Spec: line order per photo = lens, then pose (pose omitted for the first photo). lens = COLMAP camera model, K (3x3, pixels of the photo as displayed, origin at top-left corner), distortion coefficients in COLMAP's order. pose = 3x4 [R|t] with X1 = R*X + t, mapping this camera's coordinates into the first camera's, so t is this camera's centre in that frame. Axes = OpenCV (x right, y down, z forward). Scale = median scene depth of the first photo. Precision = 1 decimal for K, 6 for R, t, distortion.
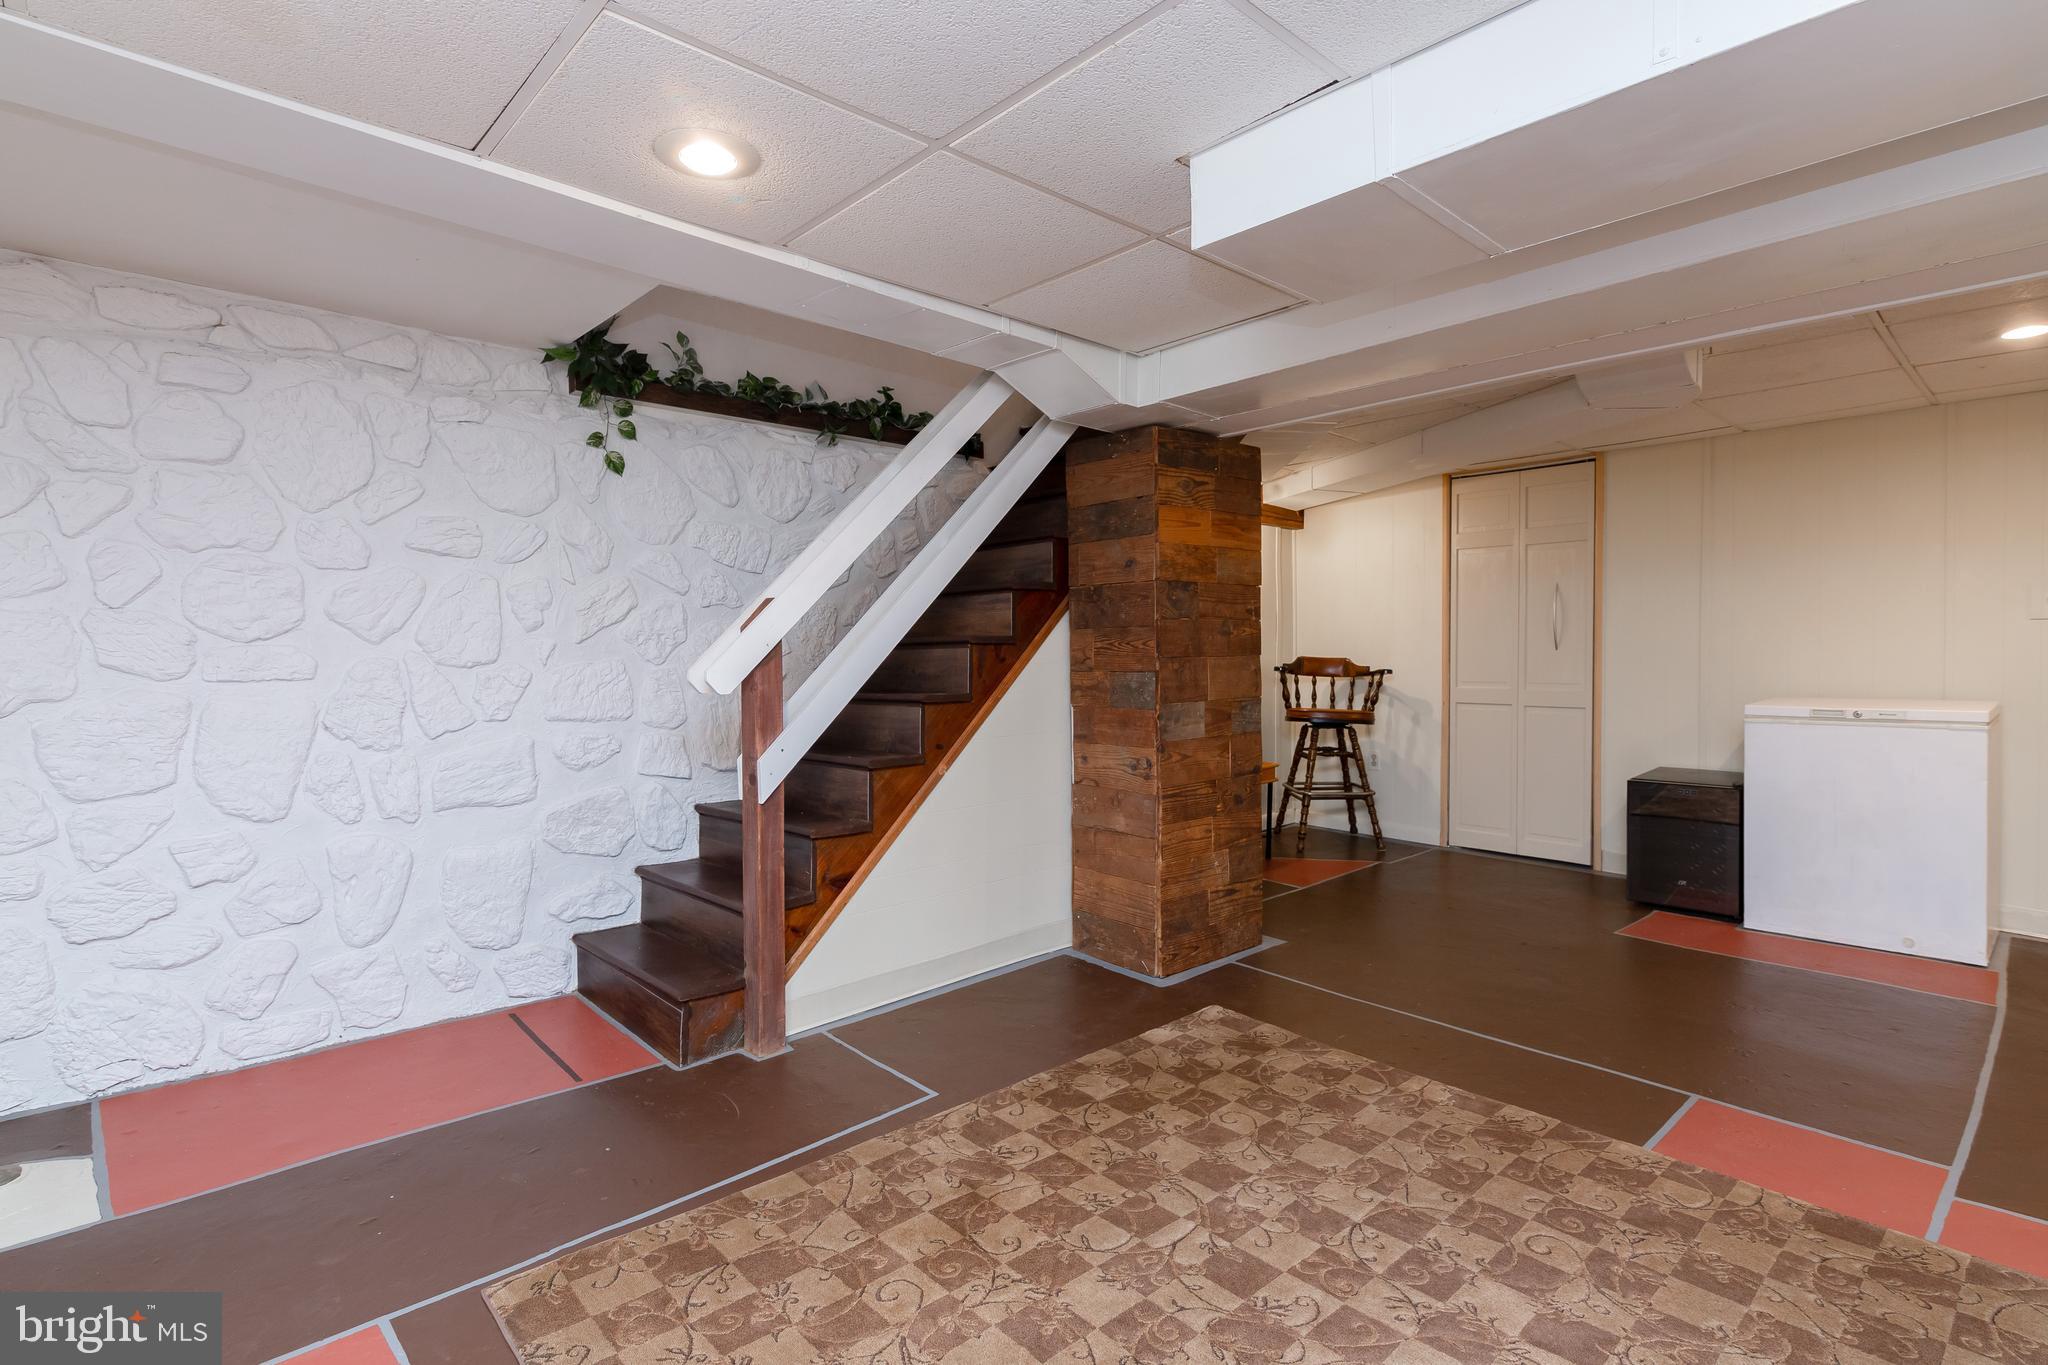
lens RADIAL K [[987.2, 0, 1024.0], [0, 987.2, 682.5], [0, 0, 1]] dist [-0.000337, -0.000384]
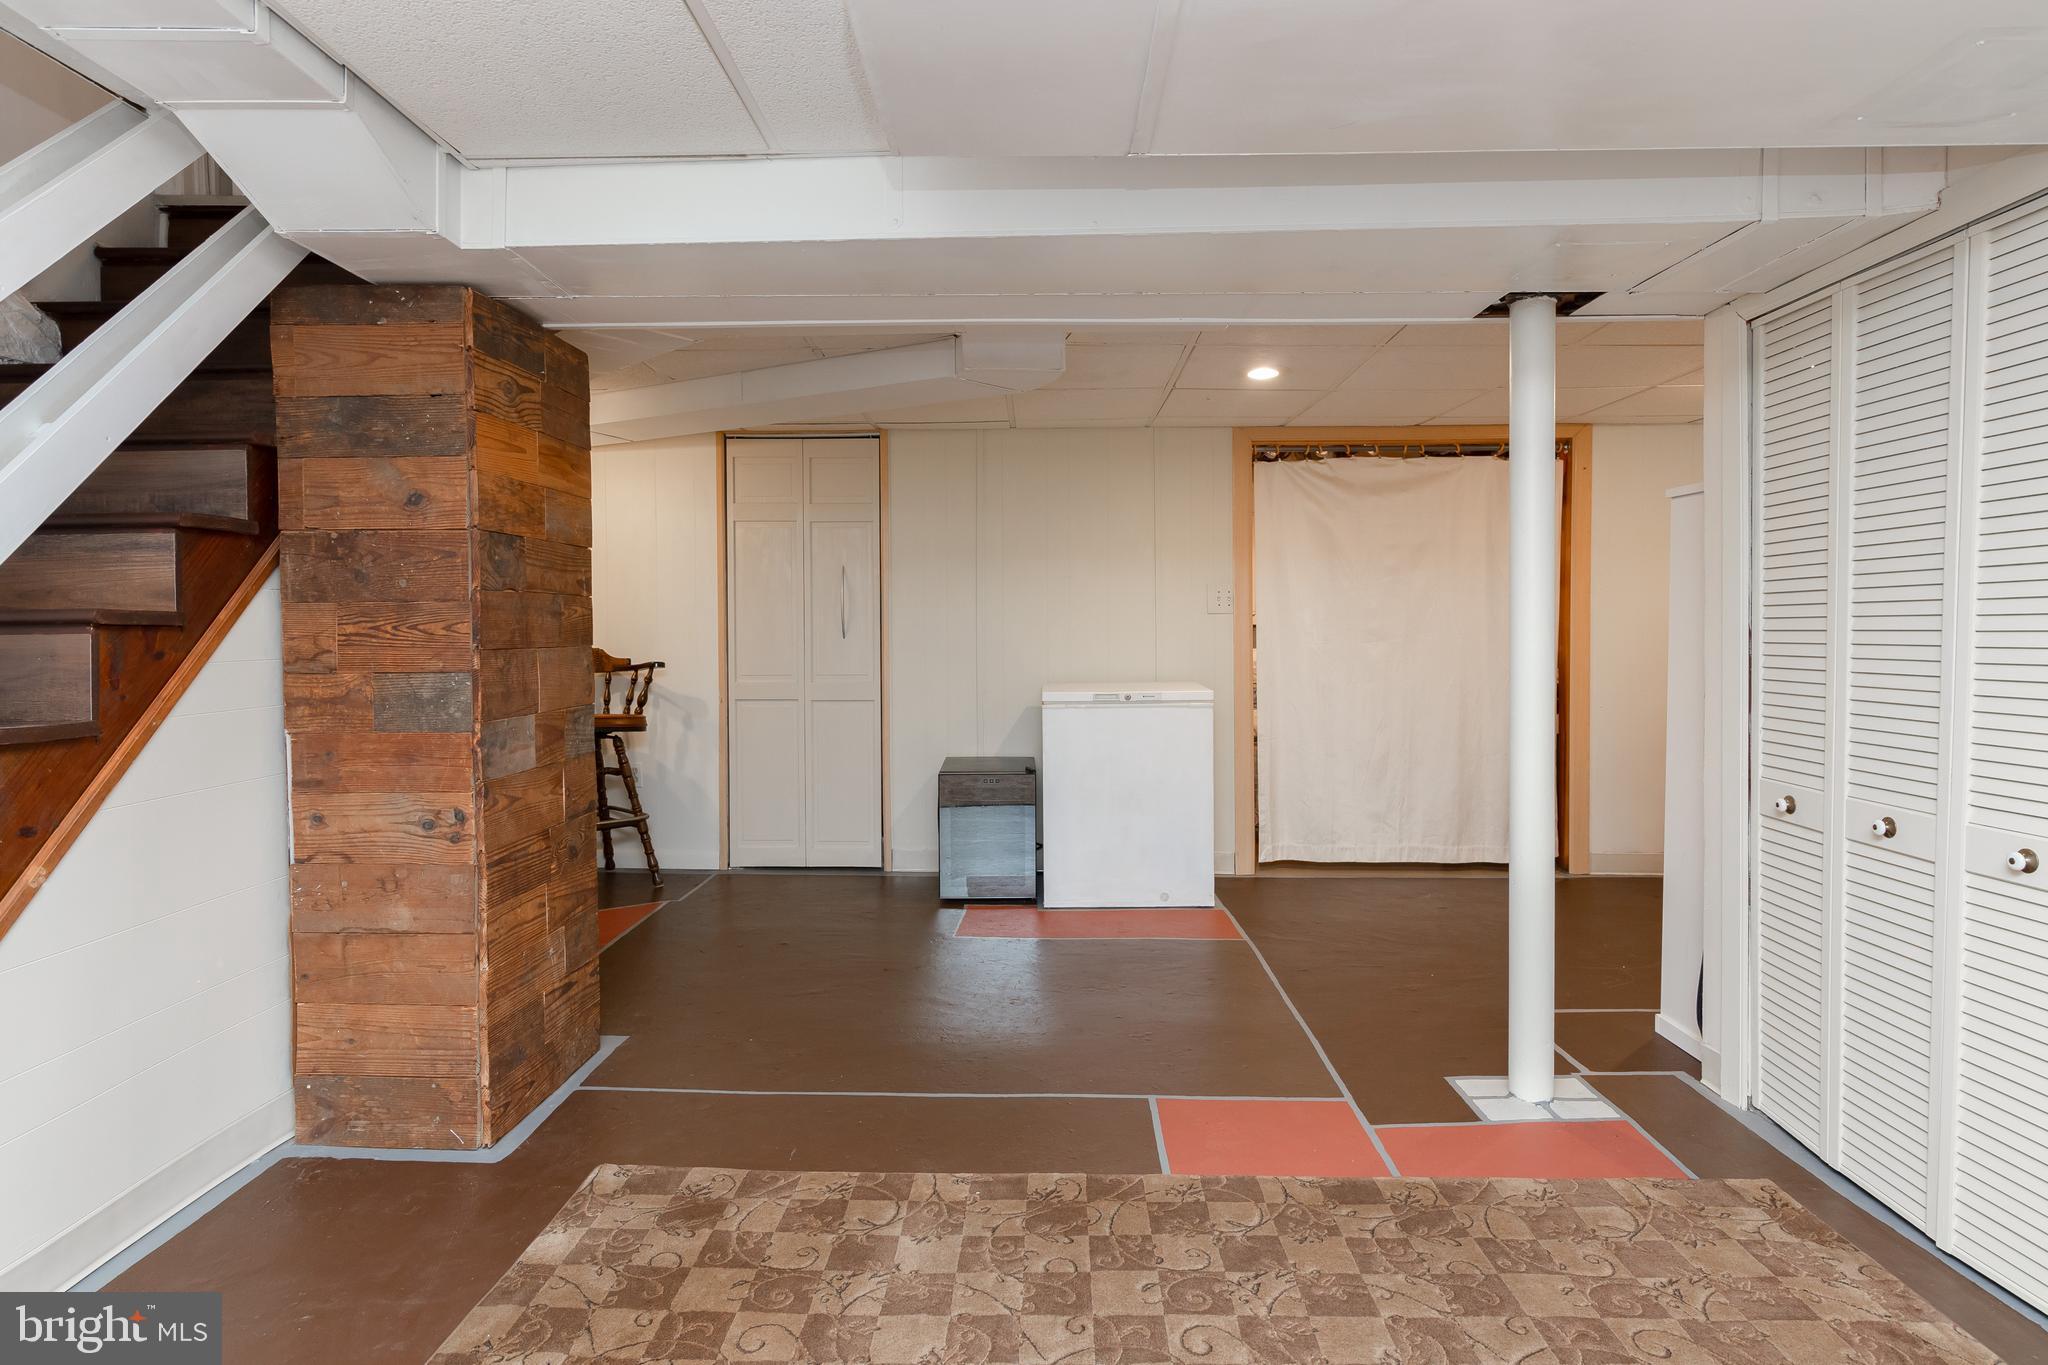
lens RADIAL K [[1110.6, 0, 1023.3], [0, 1110.6, 665.9], [0, 0, 1]] dist [0.001643, 0.000168]
pose [[0.687368, -0.016906, 0.726112, -0.138486], [0.022917, 0.999736, 0.001582, -0.007510], [-0.725947, 0.015553, 0.687574, 0.237171]]
